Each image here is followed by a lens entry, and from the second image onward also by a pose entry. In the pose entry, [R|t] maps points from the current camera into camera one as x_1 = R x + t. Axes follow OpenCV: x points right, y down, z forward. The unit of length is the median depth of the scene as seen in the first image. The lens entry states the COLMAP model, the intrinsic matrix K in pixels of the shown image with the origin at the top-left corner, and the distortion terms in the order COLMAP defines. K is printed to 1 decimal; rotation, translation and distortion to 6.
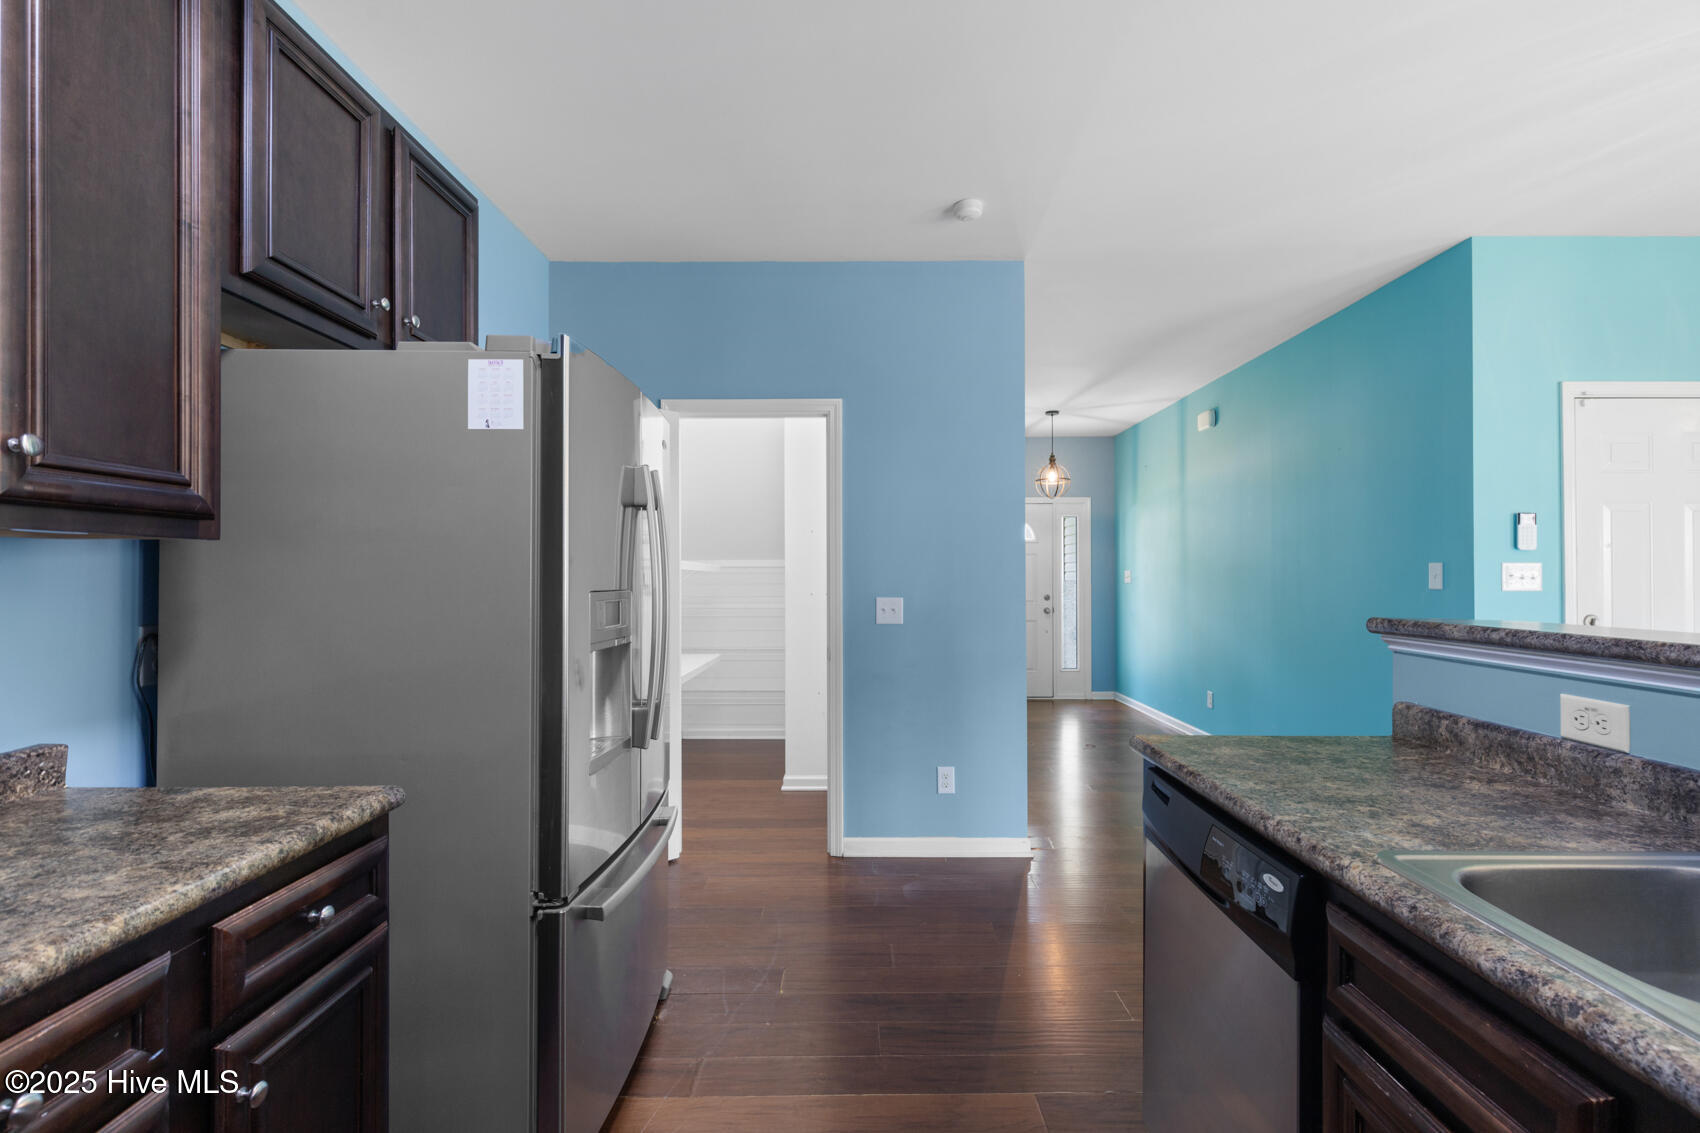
lens RADIAL K [[742.9, 0, 844.1], [0, 742.9, 566.6], [0, 0, 1]] dist [0.000520, -0.000359]
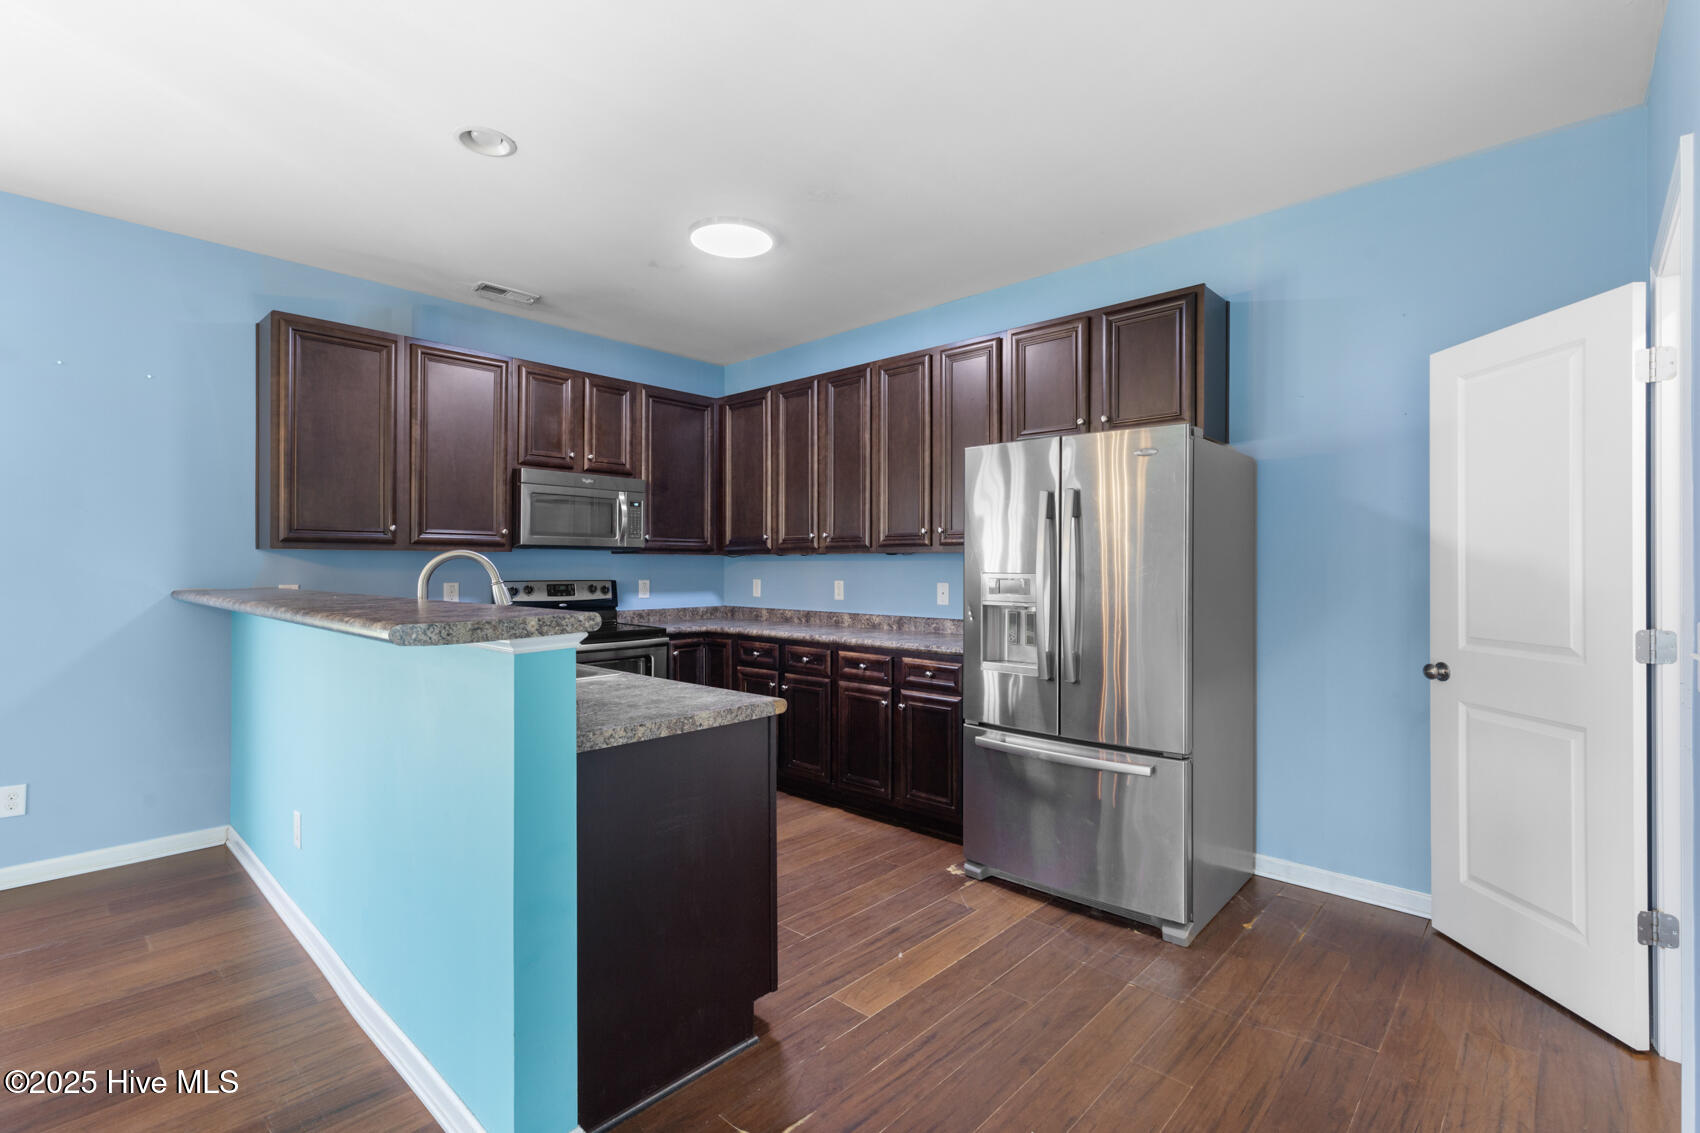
lens RADIAL K [[780.2, 0, 850.0], [0, 780.2, 566.5], [0, 0, 1]] dist [0.001511, 0.000325]
pose [[-0.665859, 0.000730, -0.746077, 1.031043], [0.007378, 0.999957, -0.005607, 0.019001], [0.746041, -0.009238, -0.665836, 1.546781]]
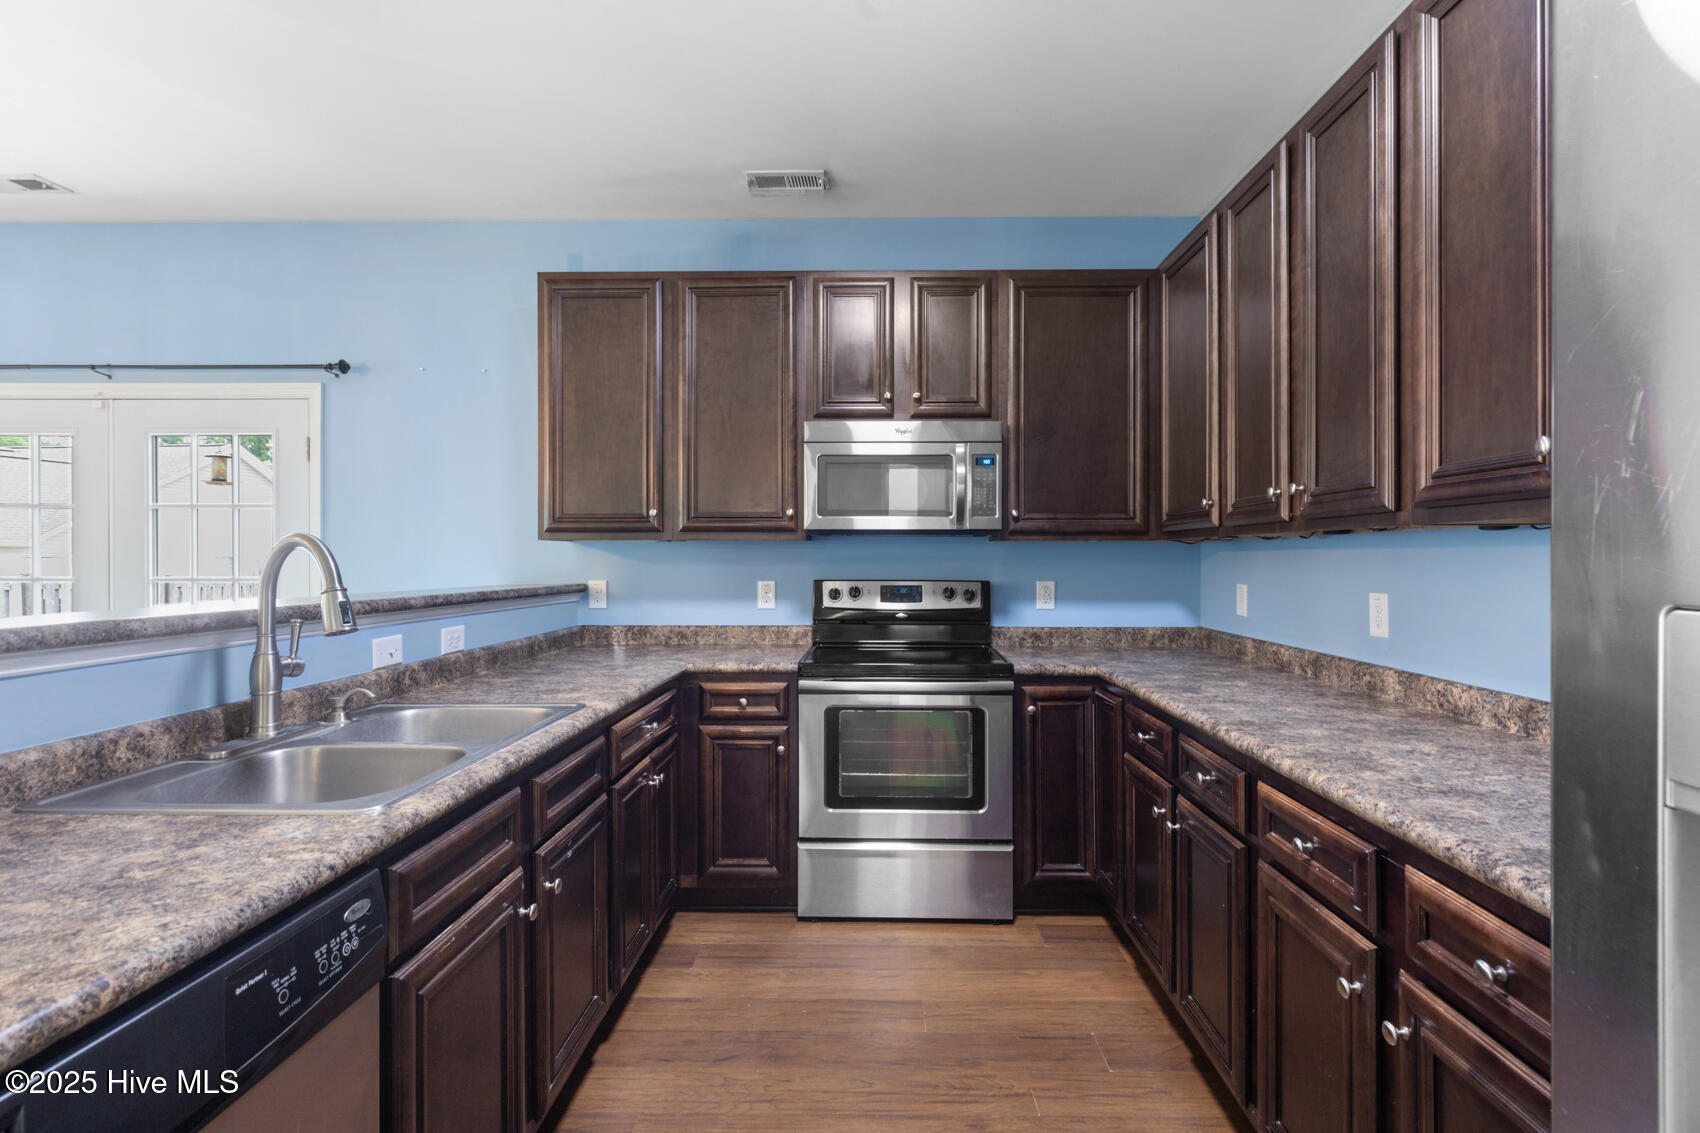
lens RADIAL K [[760.2, 0, 866.9], [0, 760.2, 558.8], [0, 0, 1]] dist [0.003715, 0.000442]
pose [[-0.999977, 0.000041, -0.006724, -0.005947], [0.000102, 0.999959, -0.009037, 0.011322], [0.006724, -0.009037, -0.999937, 0.969259]]
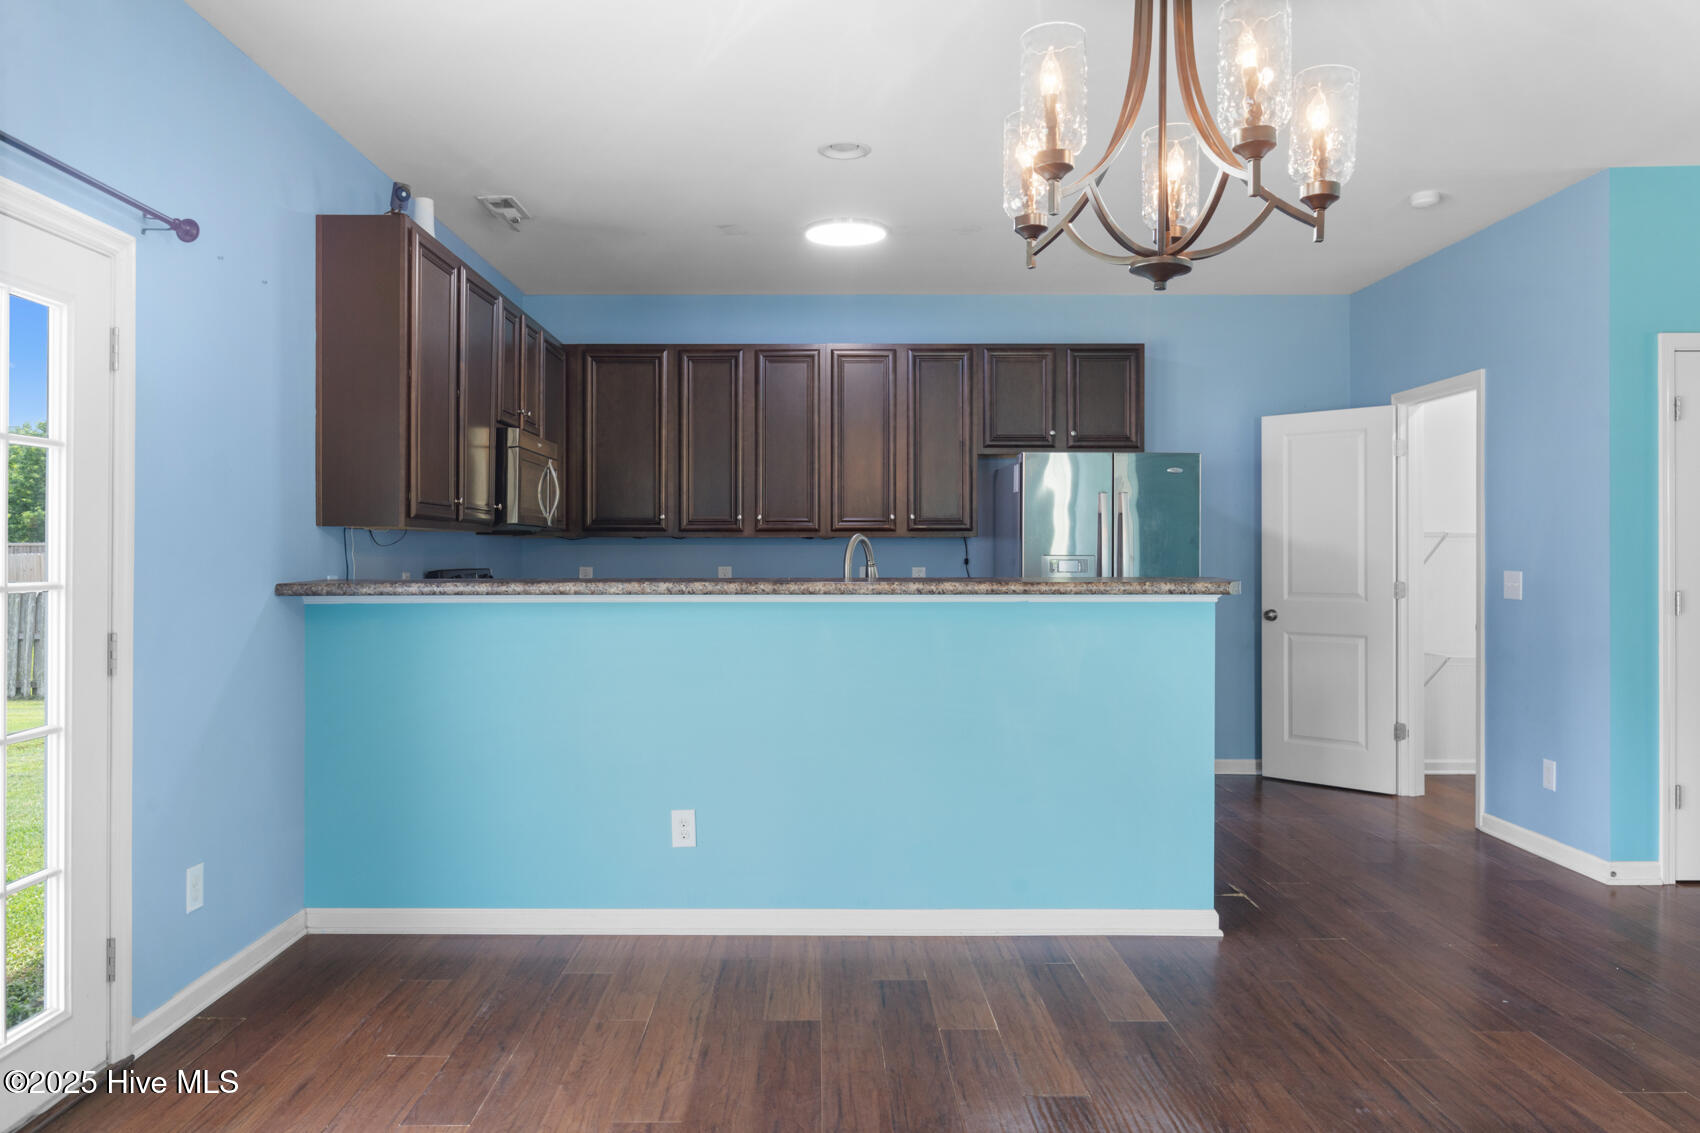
lens RADIAL K [[1158.9, 0, 813.3], [0, 1158.9, 555.8], [0, 0, 1]] dist [0.000108, -0.003205]
pose [[0.006677, 0.000624, -0.999978, 2.502665], [0.011626, 0.999932, 0.000701, 0.018525], [0.999910, -0.011631, 0.006670, 0.170443]]
